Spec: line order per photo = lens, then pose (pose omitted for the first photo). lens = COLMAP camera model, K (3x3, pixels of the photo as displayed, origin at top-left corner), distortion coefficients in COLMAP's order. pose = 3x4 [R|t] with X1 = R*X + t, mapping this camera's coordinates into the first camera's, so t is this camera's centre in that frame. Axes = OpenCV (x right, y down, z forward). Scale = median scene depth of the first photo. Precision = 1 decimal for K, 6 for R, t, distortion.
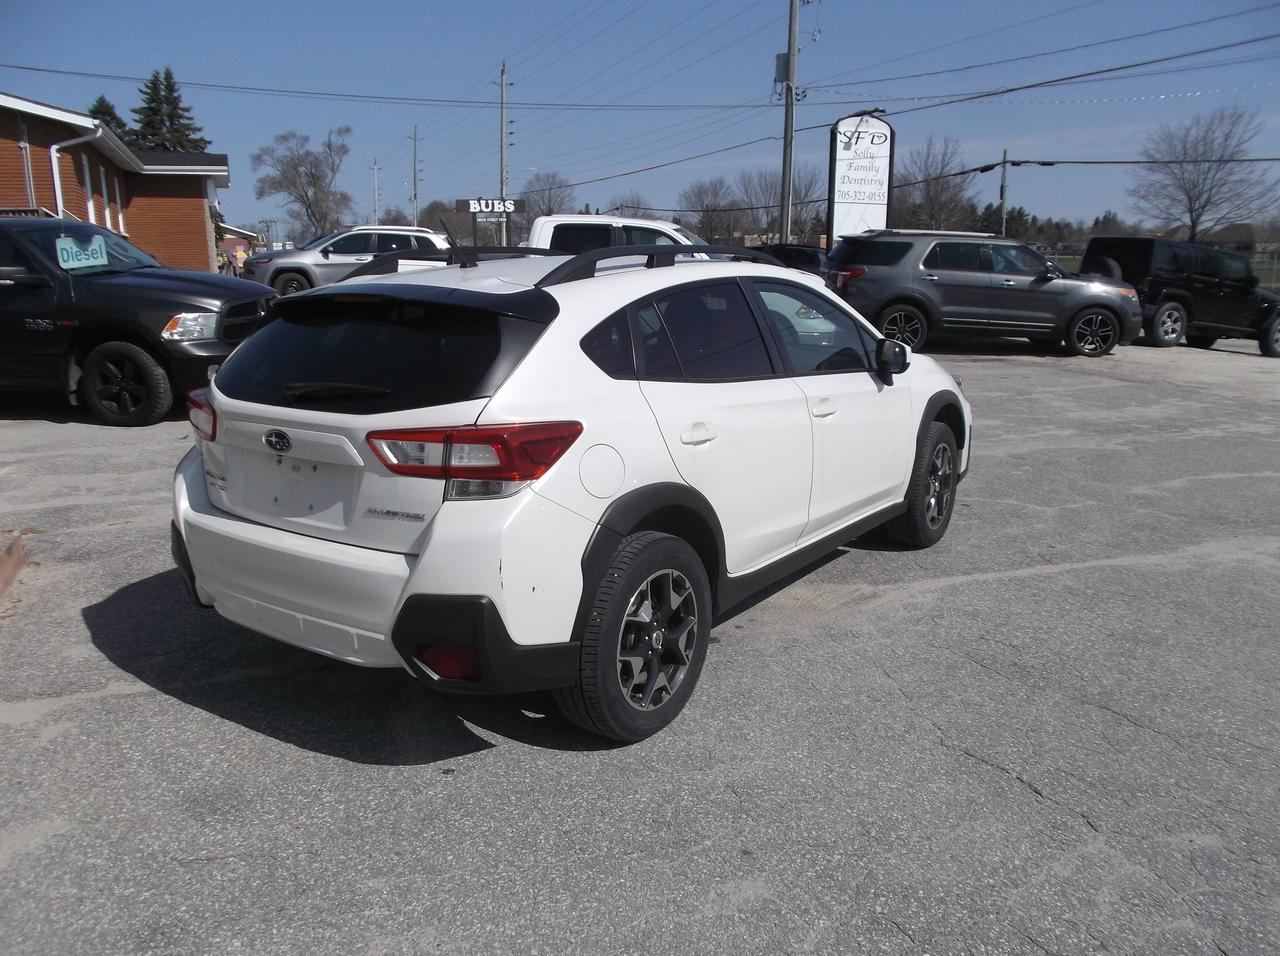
lens RADIAL K [[1021.0, 0, 649.4], [0, 1021.0, 476.9], [0, 0, 1]] dist [-0.020921, 0.001673]
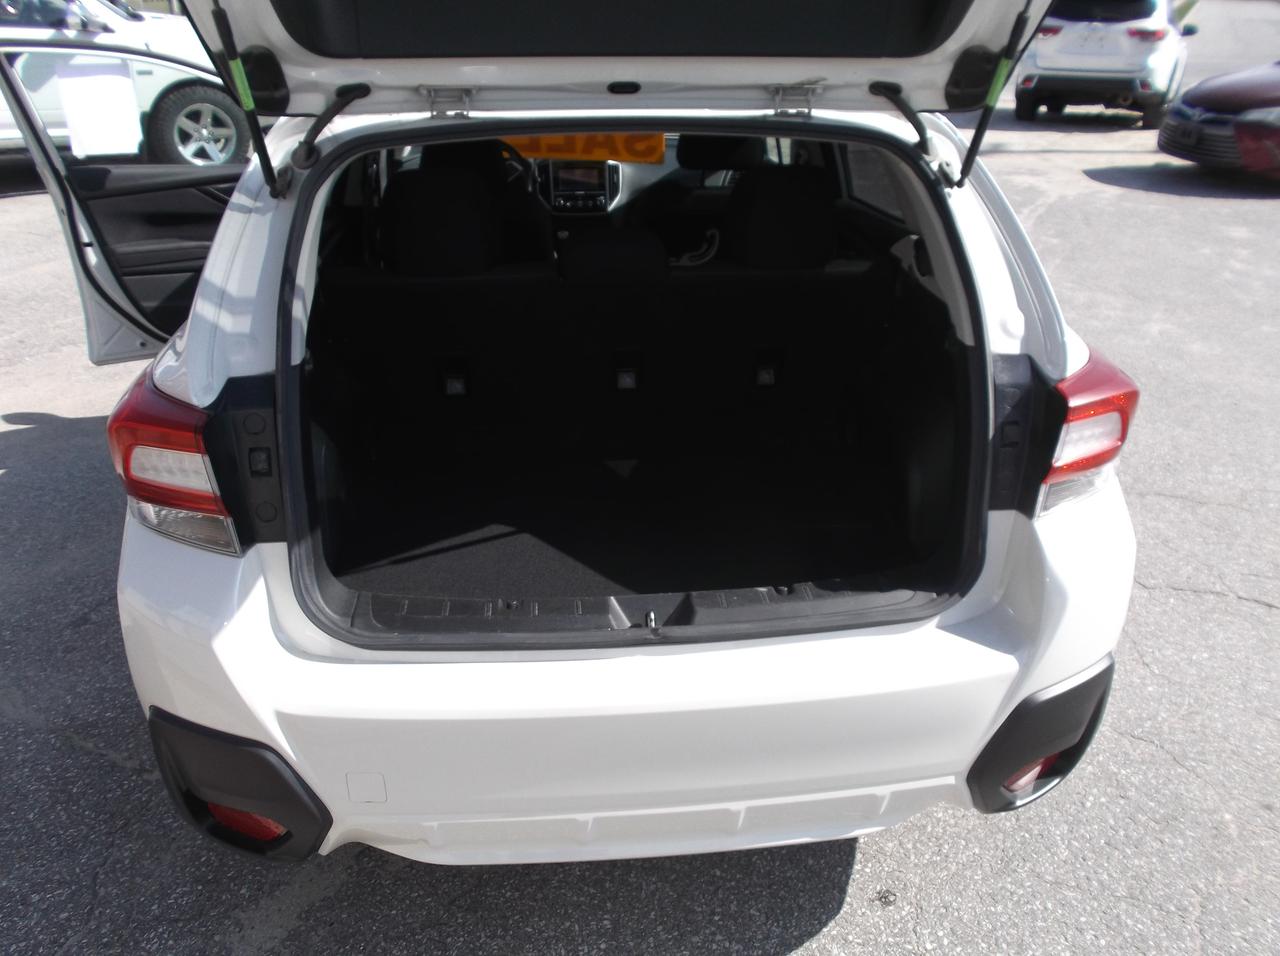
lens RADIAL K [[1021.0, 0, 649.4], [0, 1021.0, 476.9], [0, 0, 1]] dist [-0.020921, 0.001673]
pose [[0.763801, -0.281597, 0.580784, -0.075518], [0.138804, 0.950420, 0.278273, -0.020575], [-0.630350, -0.131930, 0.765019, 0.078293]]
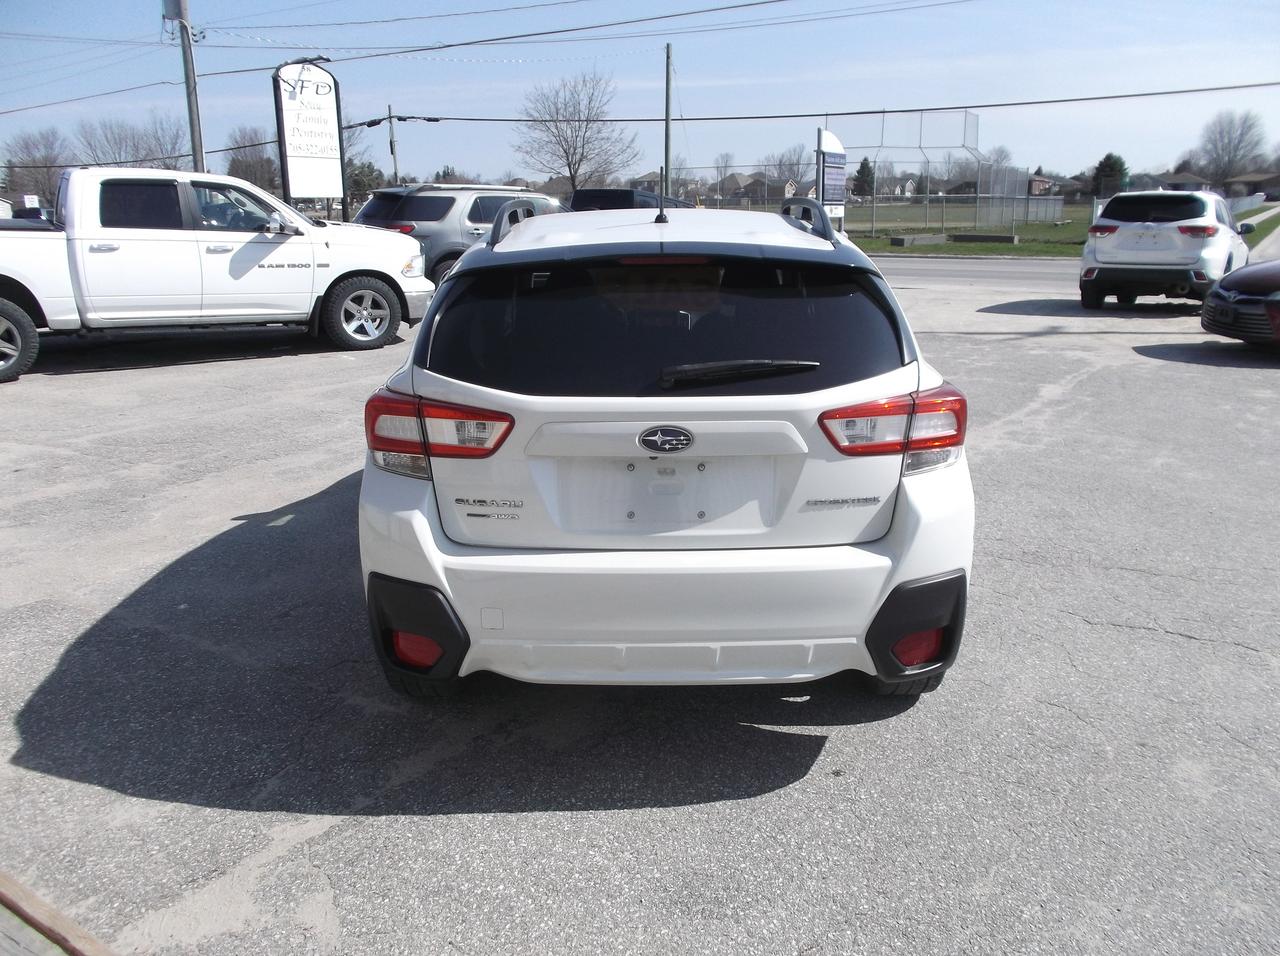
lens RADIAL K [[1021.0, 0, 649.4], [0, 1021.0, 476.9], [0, 0, 1]] dist [-0.020921, 0.001673]
pose [[0.825583, -0.158660, 0.541516, -0.097876], [0.136377, 0.987311, 0.081358, -0.009034], [-0.547553, 0.006683, 0.836744, 0.039563]]
